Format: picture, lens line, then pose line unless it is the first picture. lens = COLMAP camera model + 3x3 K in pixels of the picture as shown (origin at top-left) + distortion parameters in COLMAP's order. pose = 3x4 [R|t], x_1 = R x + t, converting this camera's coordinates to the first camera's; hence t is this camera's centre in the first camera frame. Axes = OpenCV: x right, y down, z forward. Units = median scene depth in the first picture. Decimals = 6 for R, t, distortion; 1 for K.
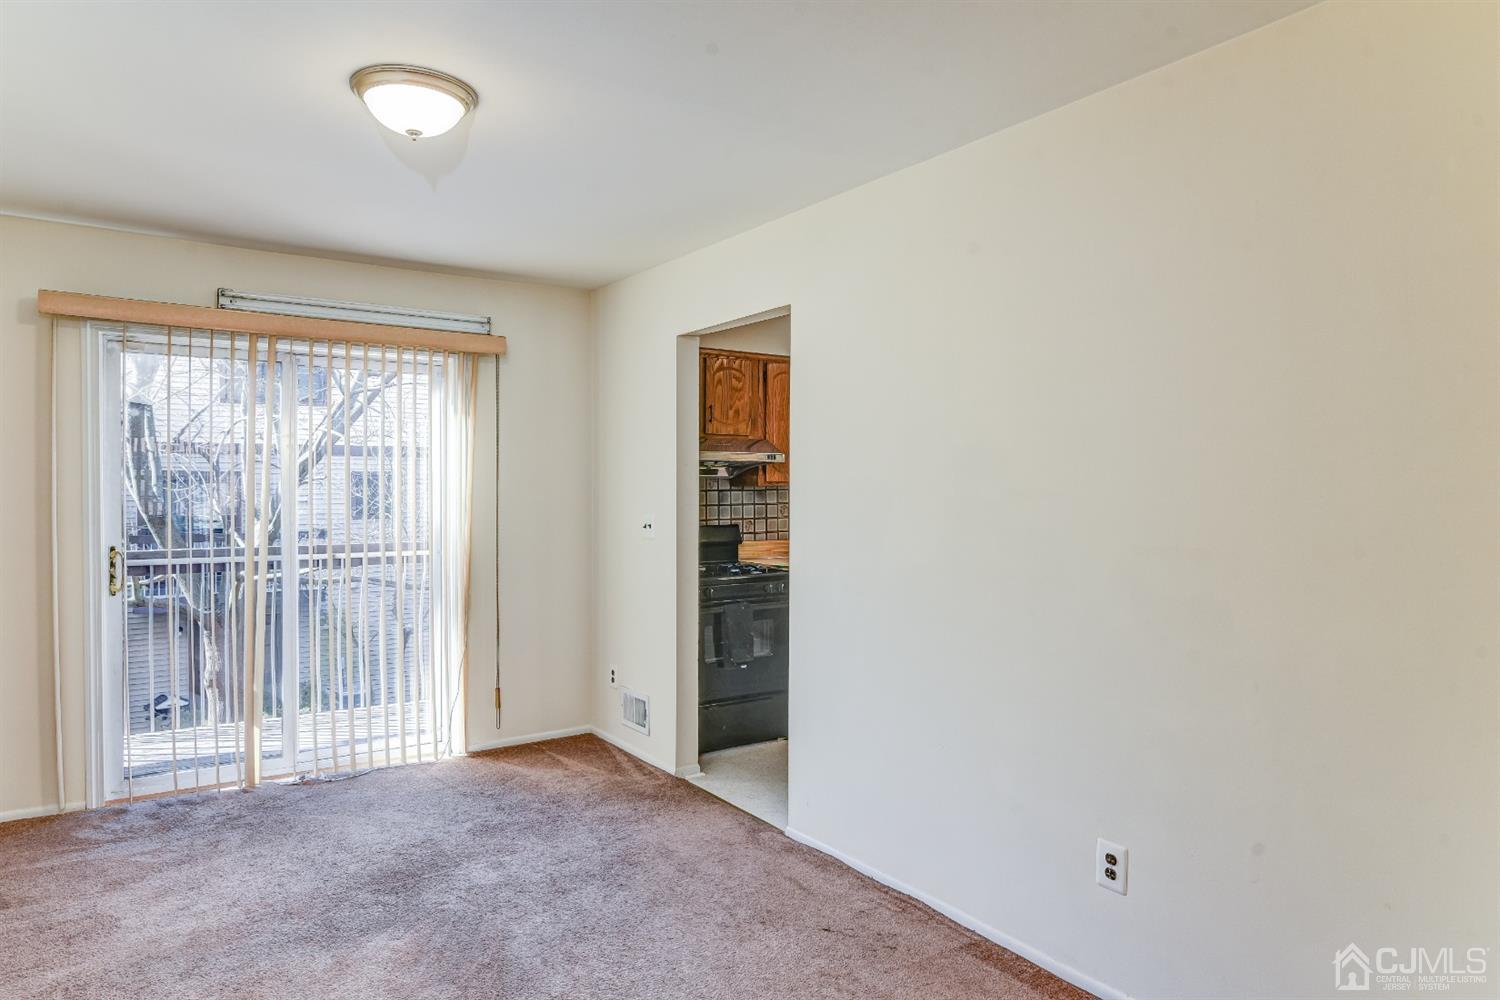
lens RADIAL K [[896.0, 0, 750.0], [0, 896.0, 500.0], [0, 0, 1]] dist [-0.002869, 0.002118]
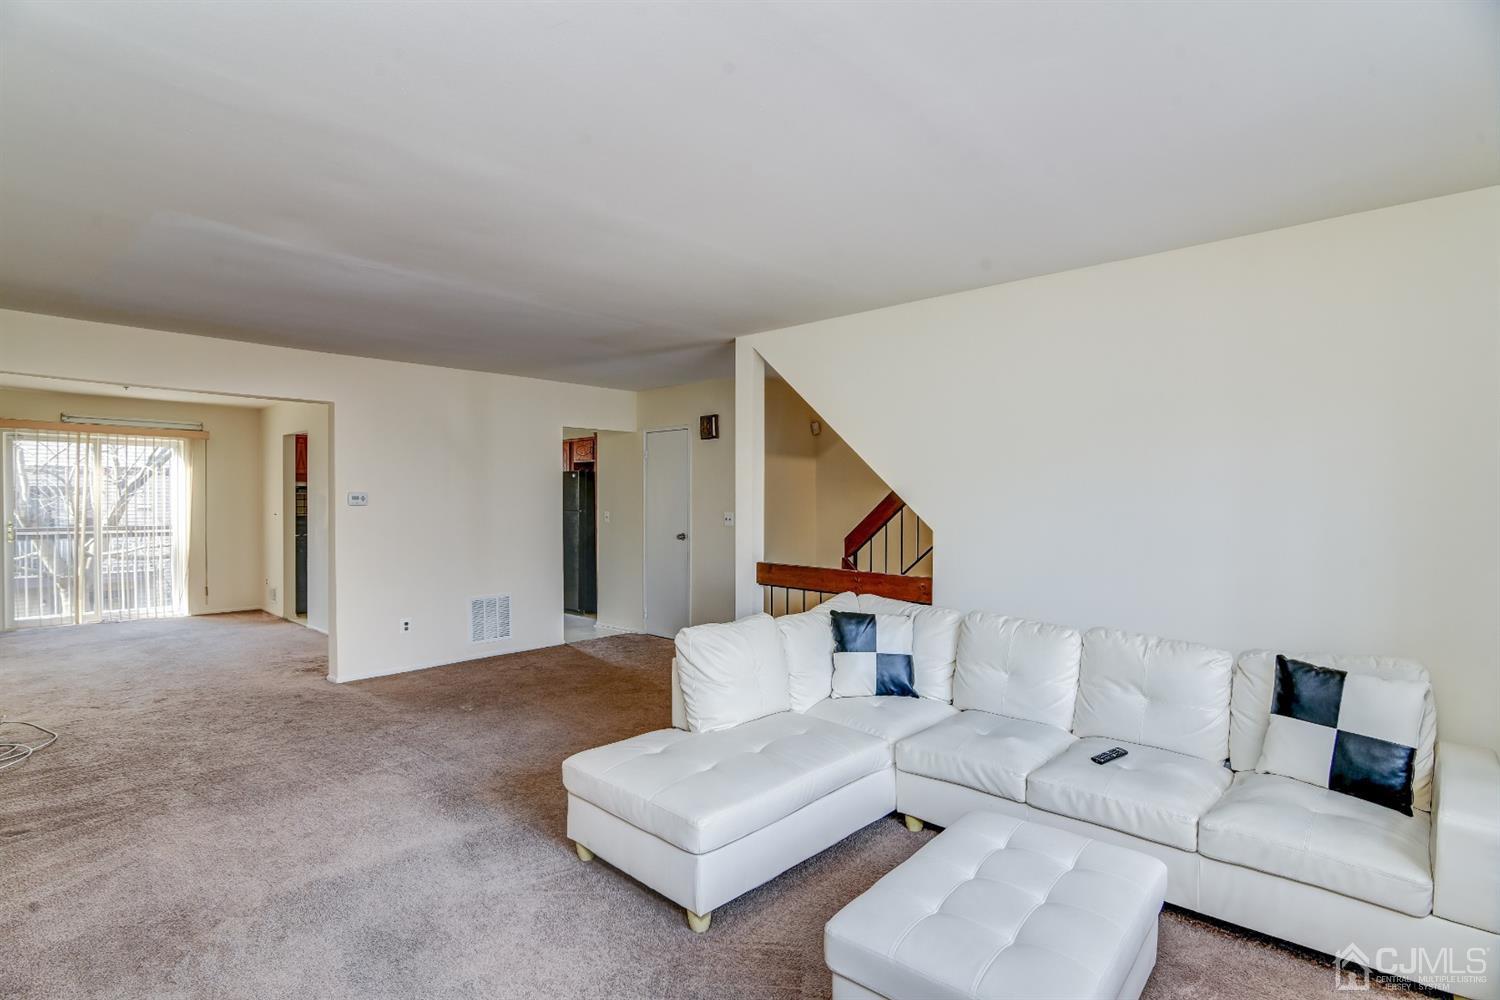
lens RADIAL K [[731.7, 0, 750.3], [0, 731.7, 514.8], [0, 0, 1]] dist [0.001001, 0.000450]
pose [[0.979966, 0.008481, 0.198986, 0.732531], [-0.007865, 0.999962, -0.003884, 0.027076], [-0.199011, 0.002241, 0.979995, -1.143255]]
